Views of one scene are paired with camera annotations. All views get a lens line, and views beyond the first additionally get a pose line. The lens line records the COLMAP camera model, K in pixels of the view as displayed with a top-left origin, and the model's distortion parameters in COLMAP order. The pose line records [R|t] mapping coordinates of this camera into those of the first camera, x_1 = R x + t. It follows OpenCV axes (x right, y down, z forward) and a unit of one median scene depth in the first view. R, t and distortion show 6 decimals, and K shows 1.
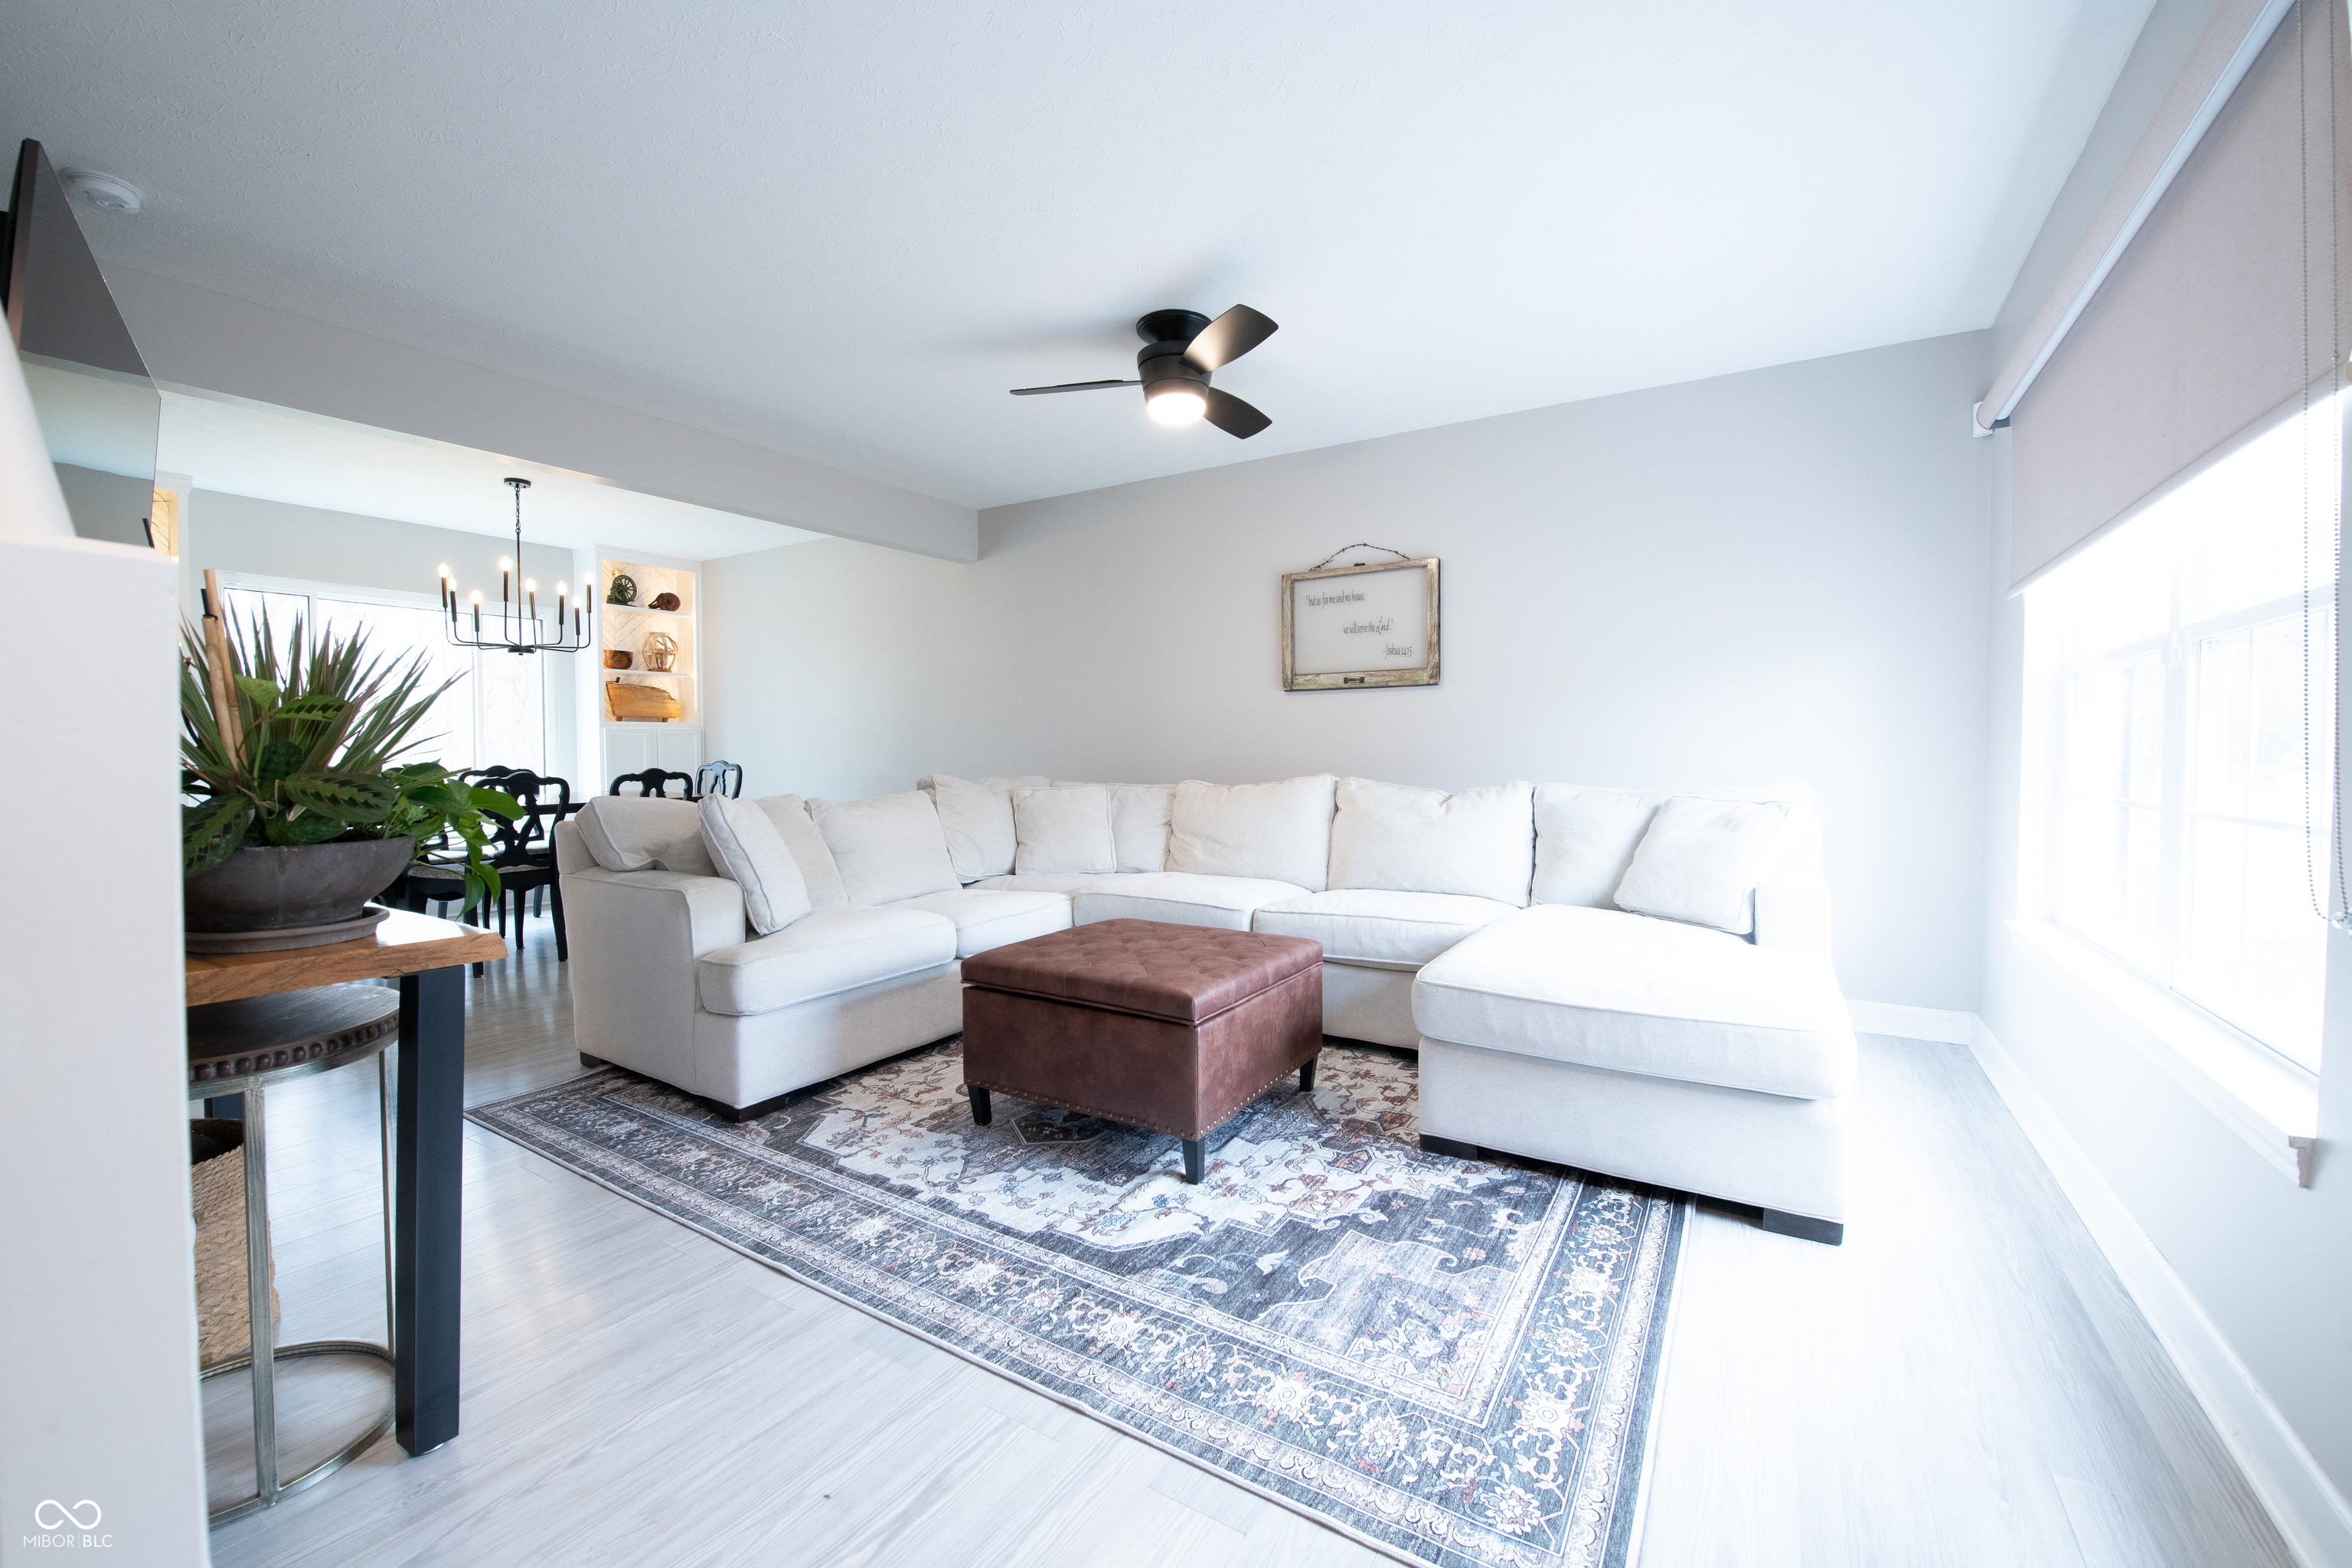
lens RADIAL K [[938.4, 0, 1176.7], [0, 938.4, 775.8], [0, 0, 1]] dist [-0.012741, -0.004816]
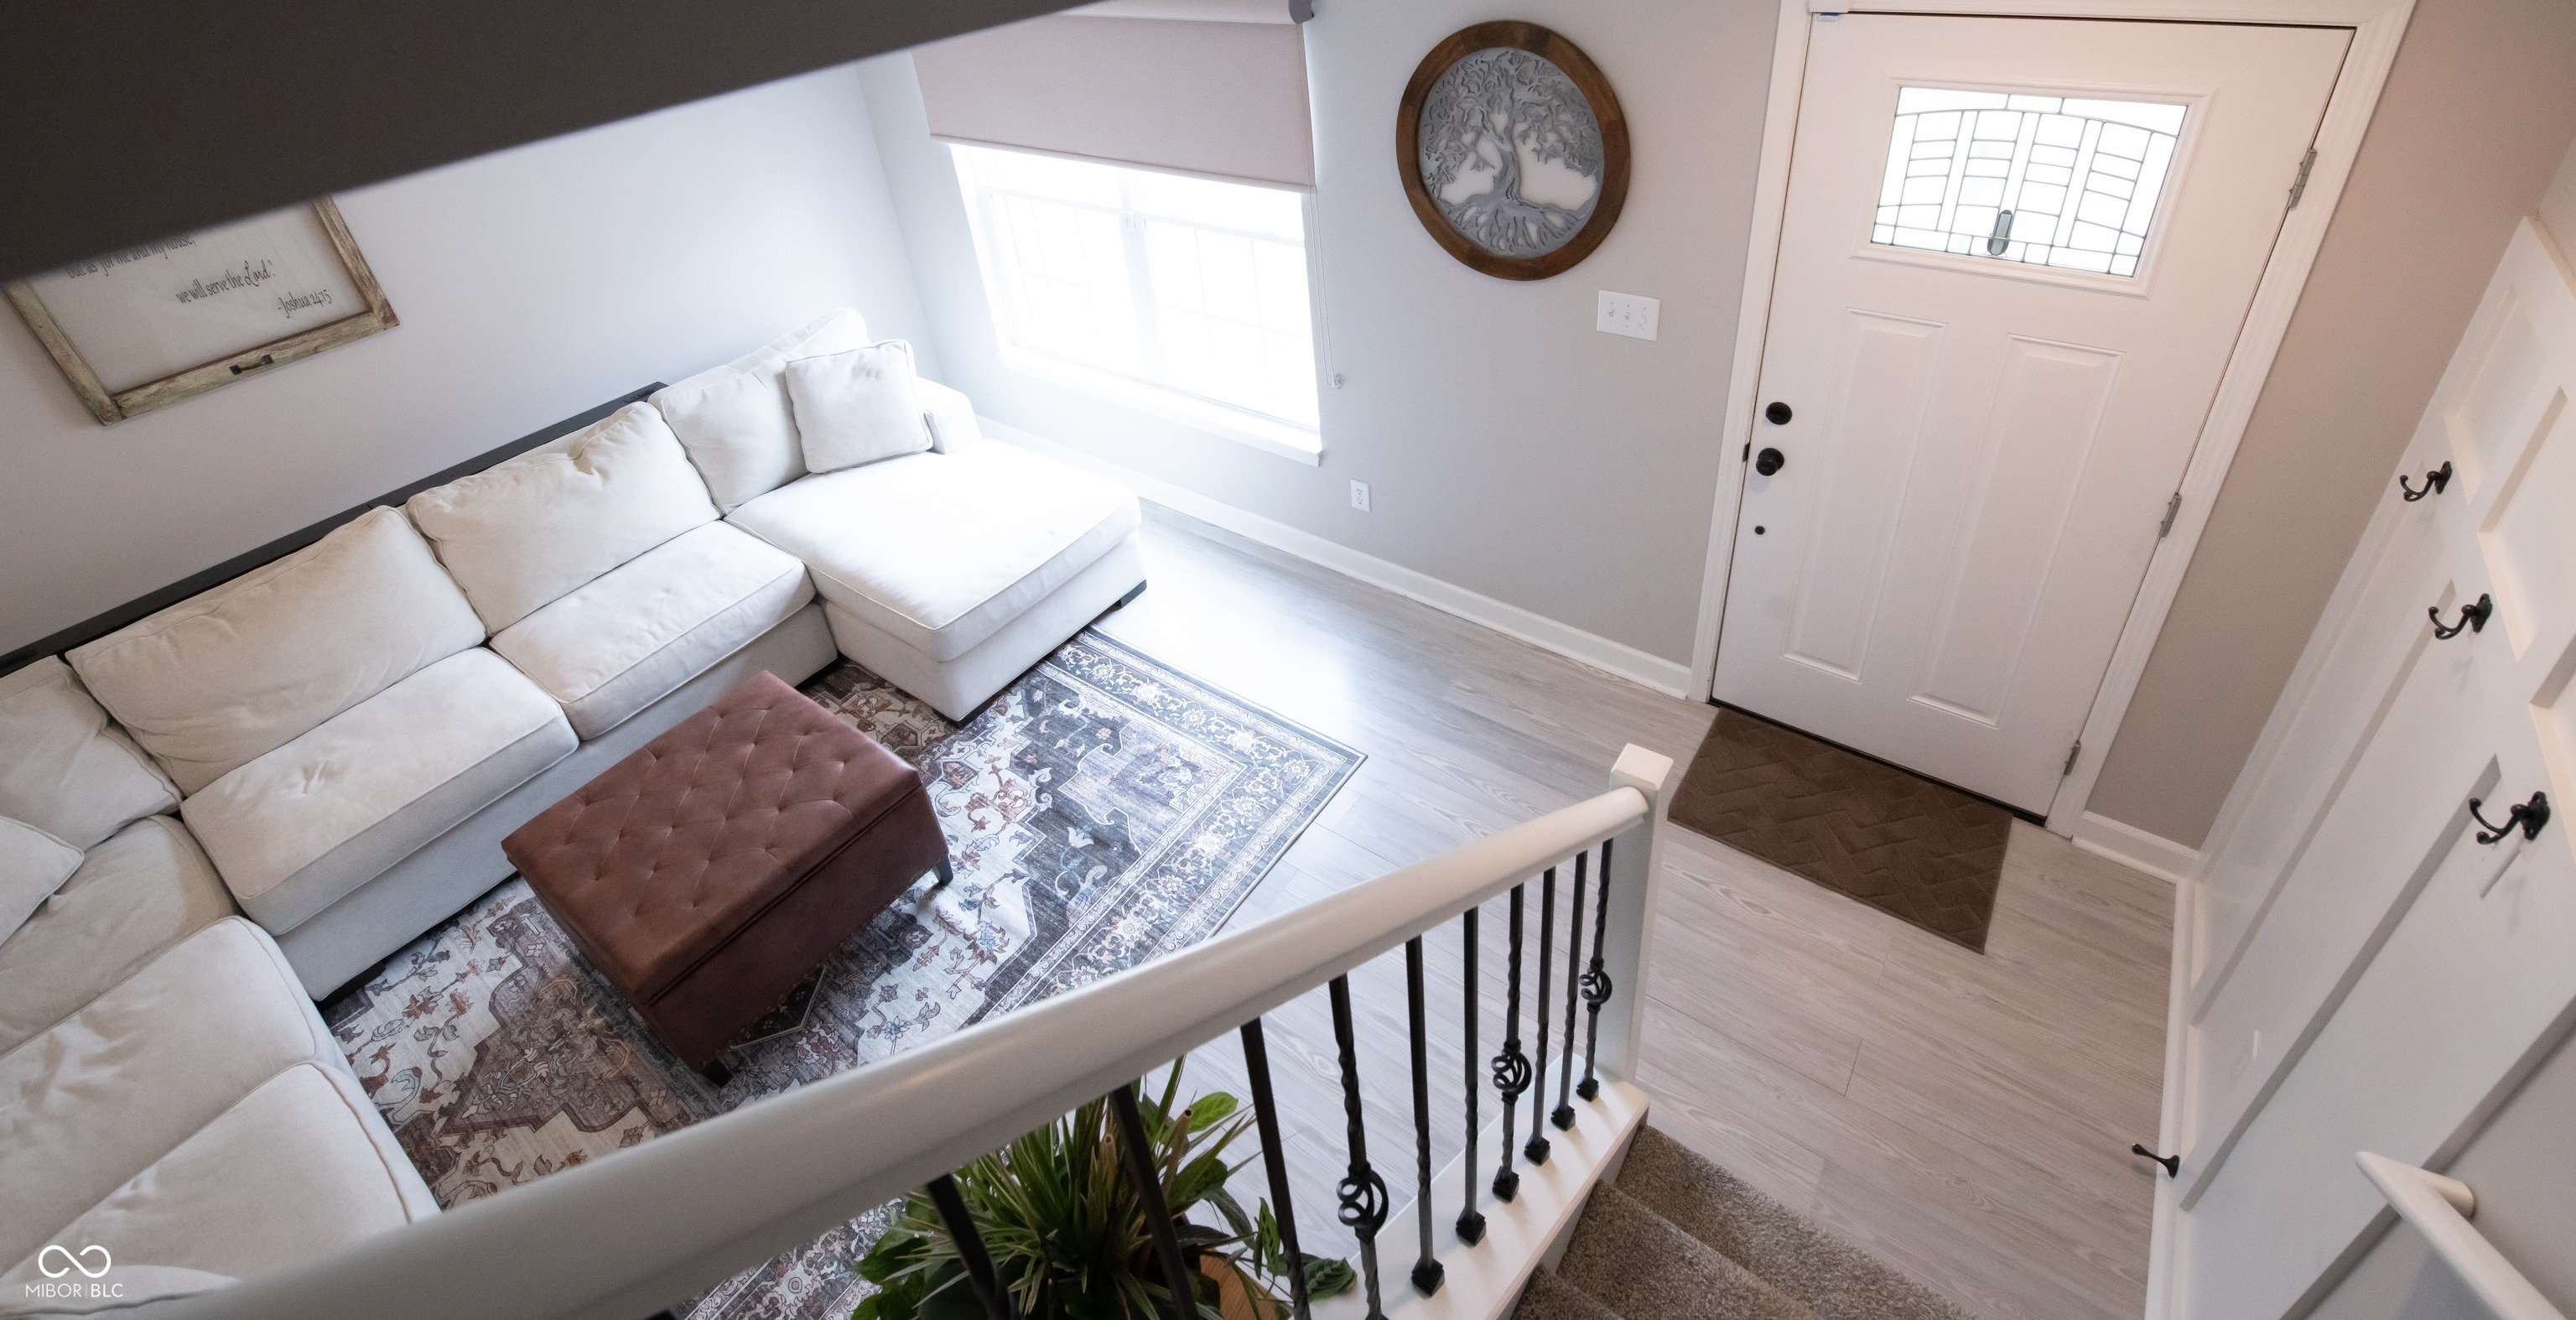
lens RADIAL K [[1072.8, 0, 1316.2], [0, 1072.8, 464.9], [0, 0, 1]] dist [-0.014607, -0.003666]
pose [[0.063383, -0.522189, 0.850471, -0.762412], [0.103548, 0.851026, 0.514813, -0.613361], [-0.992603, 0.055434, 0.108012, 0.324079]]
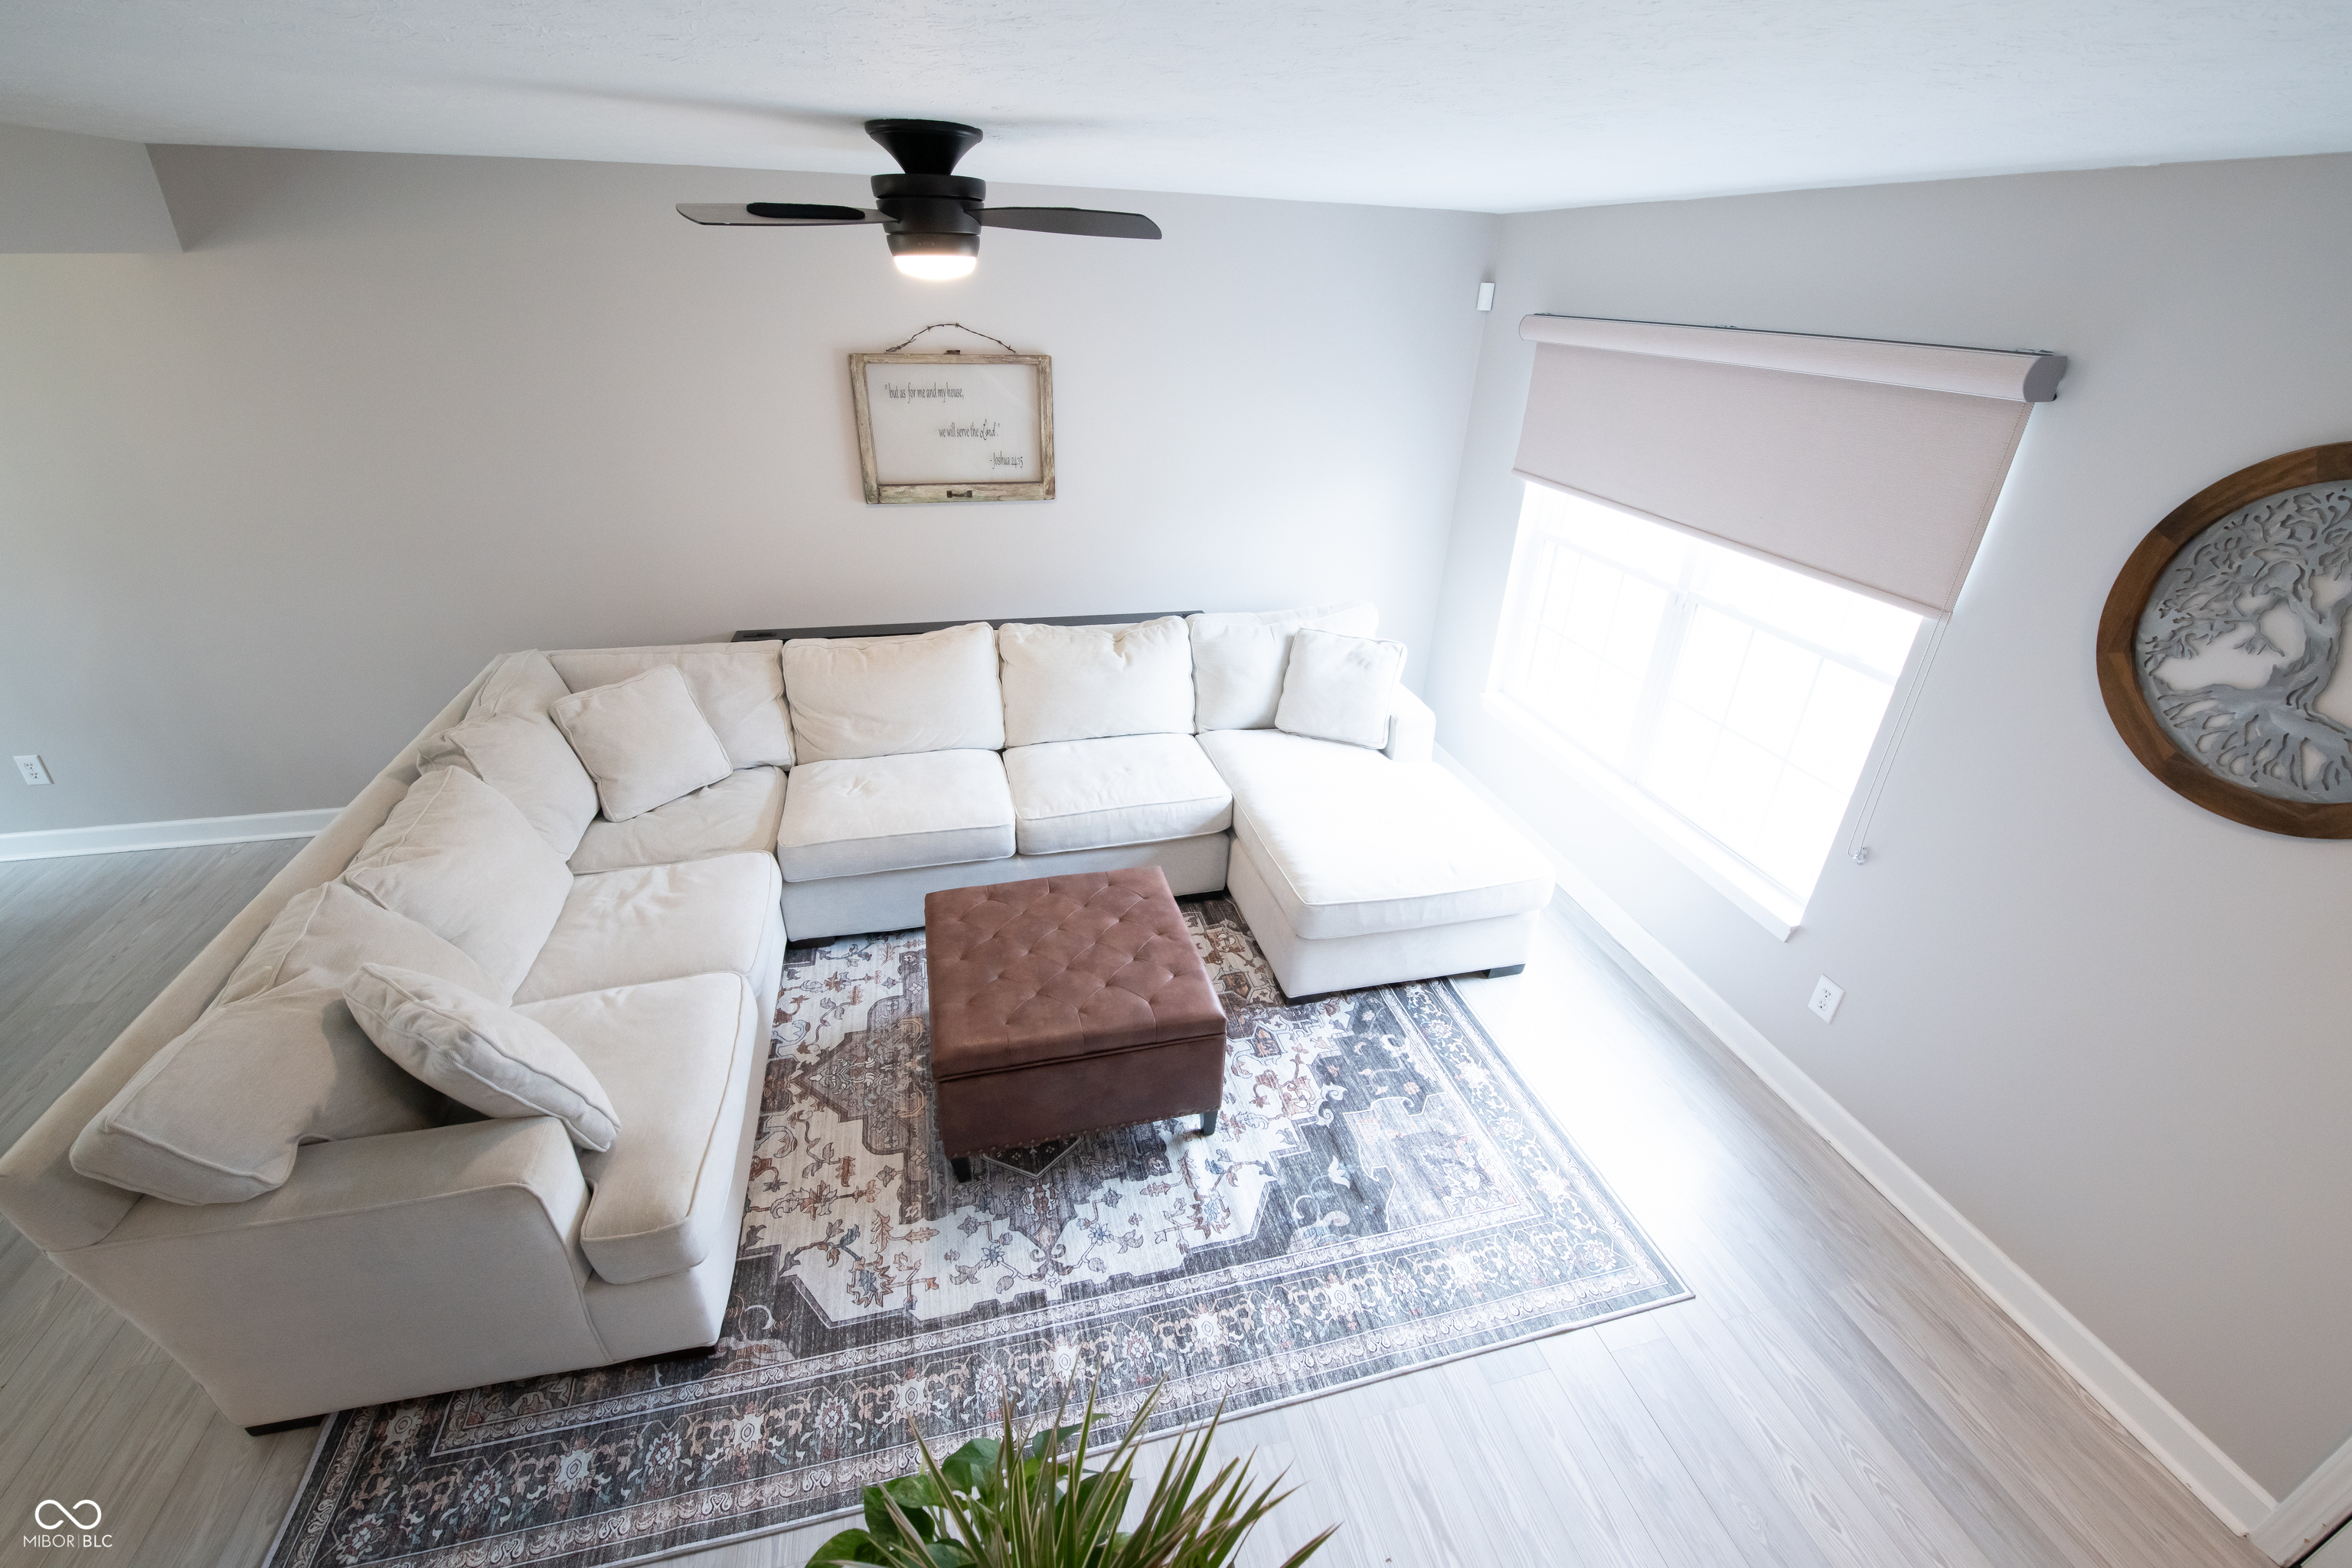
lens RADIAL K [[956.9, 0, 1178.5], [0, 956.9, 775.0], [0, 0, 1]] dist [-0.014100, -0.004591]
pose [[0.687634, -0.312792, 0.655225, -0.606771], [-0.013625, 0.896725, 0.442379, -0.471578], [-0.725929, -0.313122, 0.612357, 0.385137]]
